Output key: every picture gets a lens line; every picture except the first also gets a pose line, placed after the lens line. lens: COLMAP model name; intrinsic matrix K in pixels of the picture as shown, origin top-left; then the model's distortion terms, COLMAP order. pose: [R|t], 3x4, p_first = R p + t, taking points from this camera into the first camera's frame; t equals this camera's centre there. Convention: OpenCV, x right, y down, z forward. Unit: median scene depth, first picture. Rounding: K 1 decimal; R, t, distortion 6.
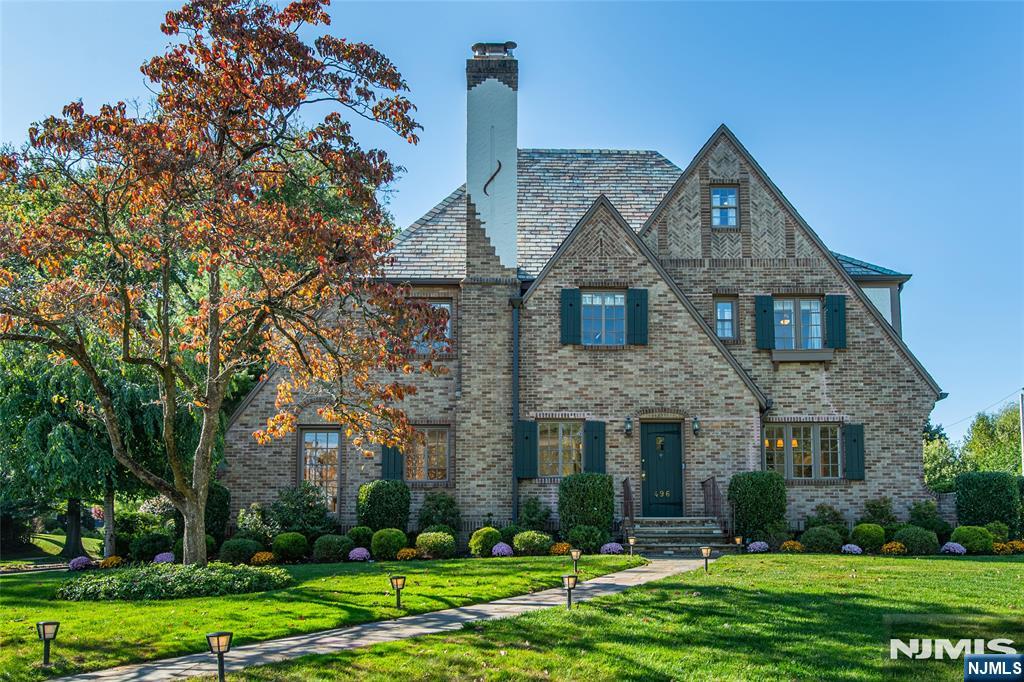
lens RADIAL K [[849.1, 0, 514.7], [0, 849.1, 338.5], [0, 0, 1]] dist [-0.004578, -0.000359]
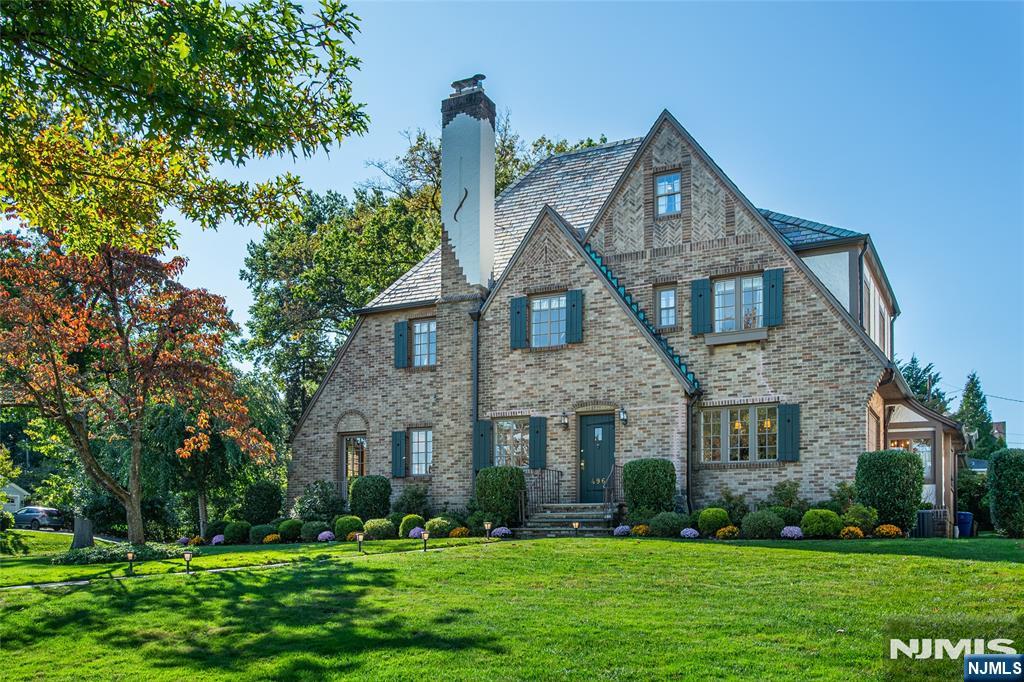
lens RADIAL K [[922.7, 0, 510.7], [0, 922.7, 344.0], [0, 0, 1]] dist [-0.009976, 0.000000]
pose [[0.878142, -0.094720, -0.468928, 0.614796], [0.115872, 0.993129, 0.016383, -0.019768], [0.464155, -0.068722, 0.883084, -0.063463]]
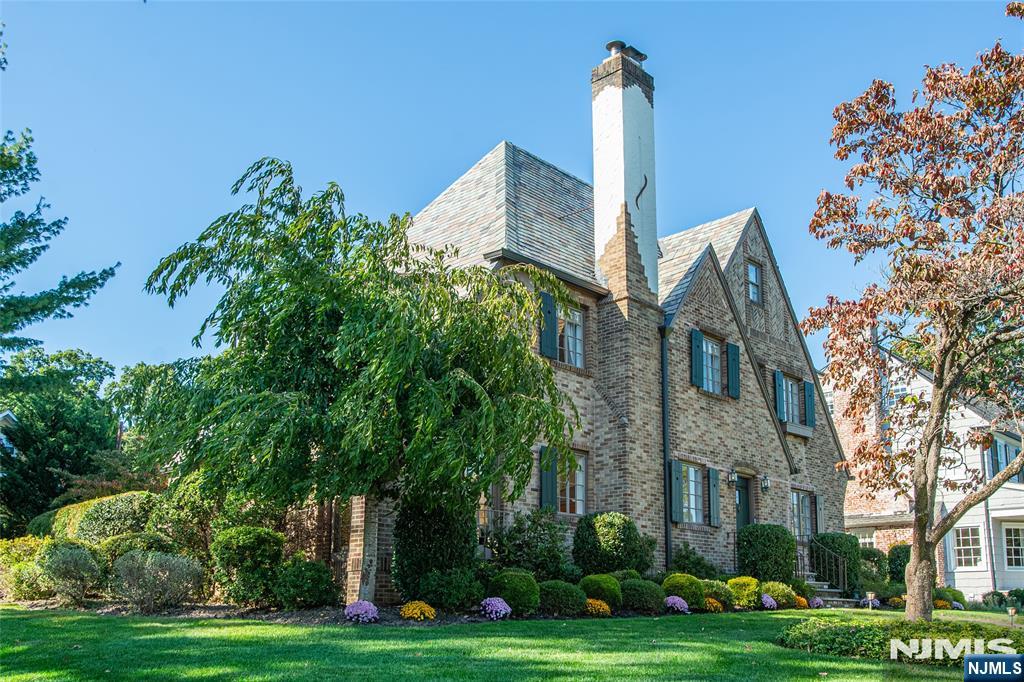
lens RADIAL K [[922.7, 0, 509.8], [0, 922.7, 316.4], [0, 0, 1]] dist [-0.009976, 0.000000]
pose [[0.696063, 0.224441, 0.681999, -0.818396], [-0.192408, 0.973452, -0.123980, 0.100423], [-0.691719, -0.044924, 0.720768, 0.384463]]
